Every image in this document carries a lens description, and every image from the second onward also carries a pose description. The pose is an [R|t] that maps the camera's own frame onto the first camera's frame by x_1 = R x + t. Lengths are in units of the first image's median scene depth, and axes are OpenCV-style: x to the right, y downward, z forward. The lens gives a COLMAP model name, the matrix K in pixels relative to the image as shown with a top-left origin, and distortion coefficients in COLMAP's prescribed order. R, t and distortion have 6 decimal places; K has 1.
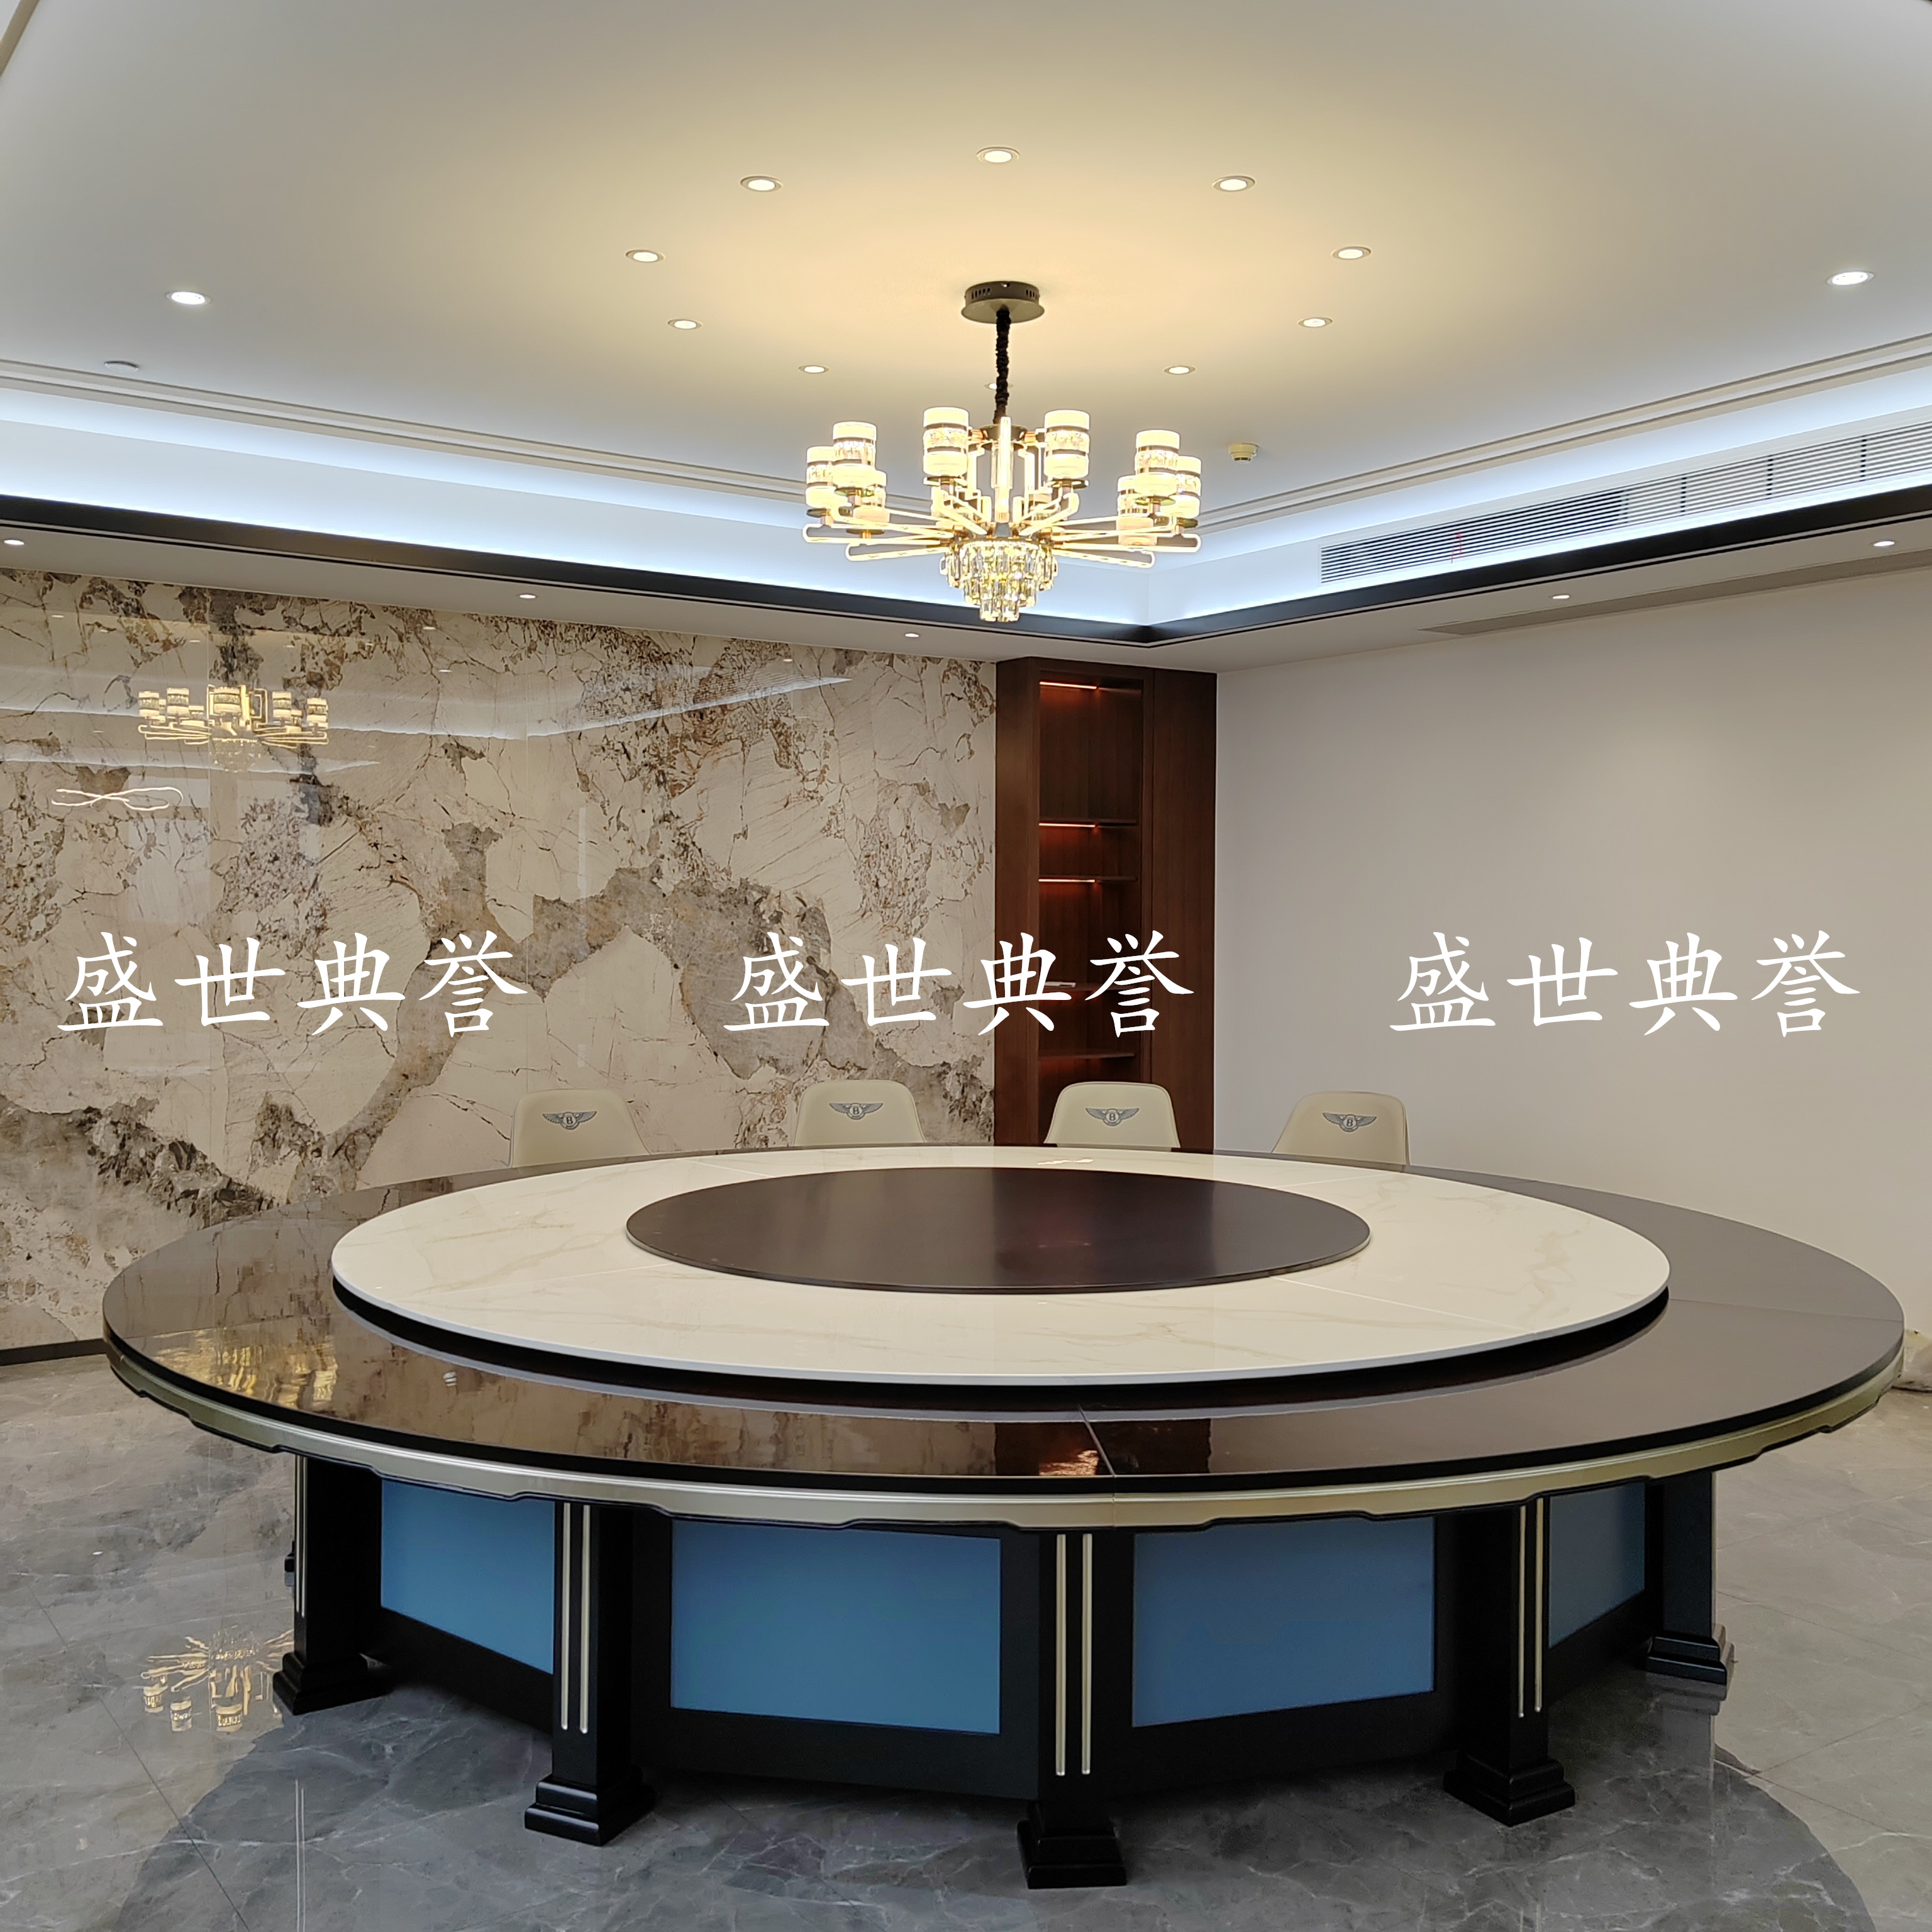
lens RADIAL K [[1943.9, 0, 966.0], [0, 1943.9, 966.0], [0, 0, 1]] dist [0.019775, -0.000312]
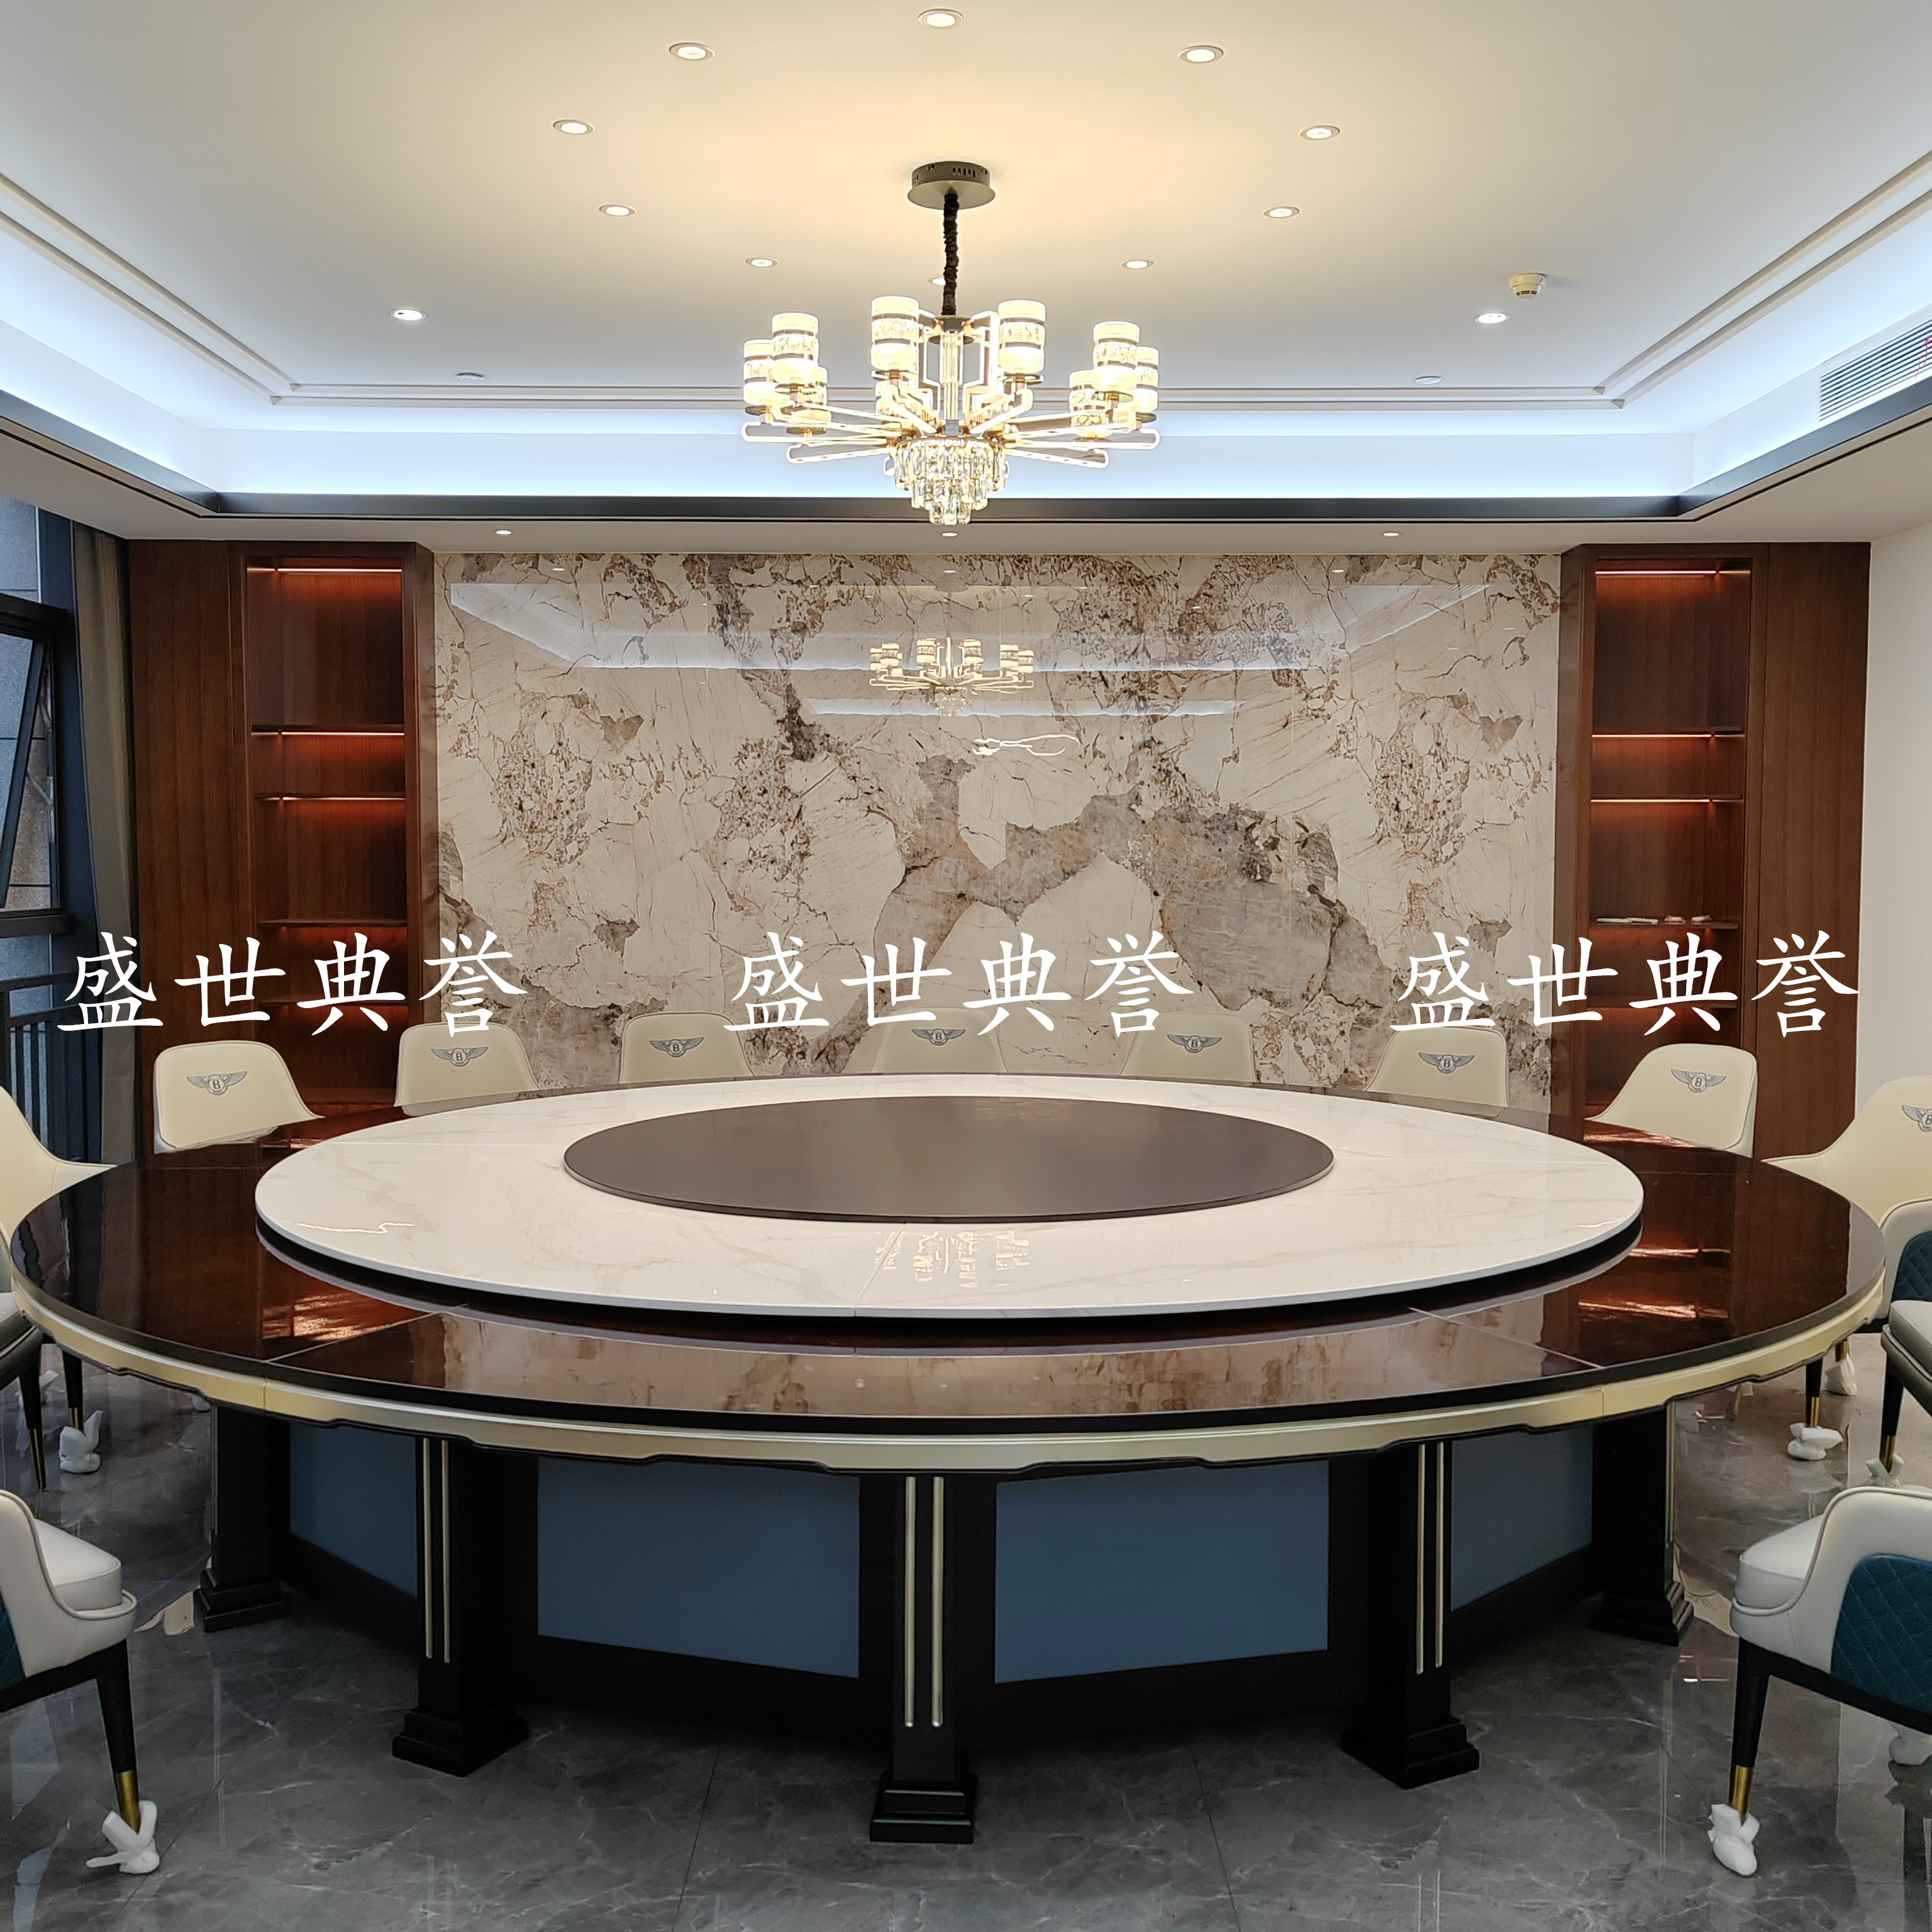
lens RADIAL K [[1930.0, 0, 966.0], [0, 1930.0, 966.0], [0, 0, 1]] dist [0.088299, -0.129437]
pose [[0.822839, 0.036048, -0.567131, 0.362165], [-0.014112, 0.998974, 0.043023, -0.004206], [0.568100, -0.027398, 0.822503, 0.140646]]
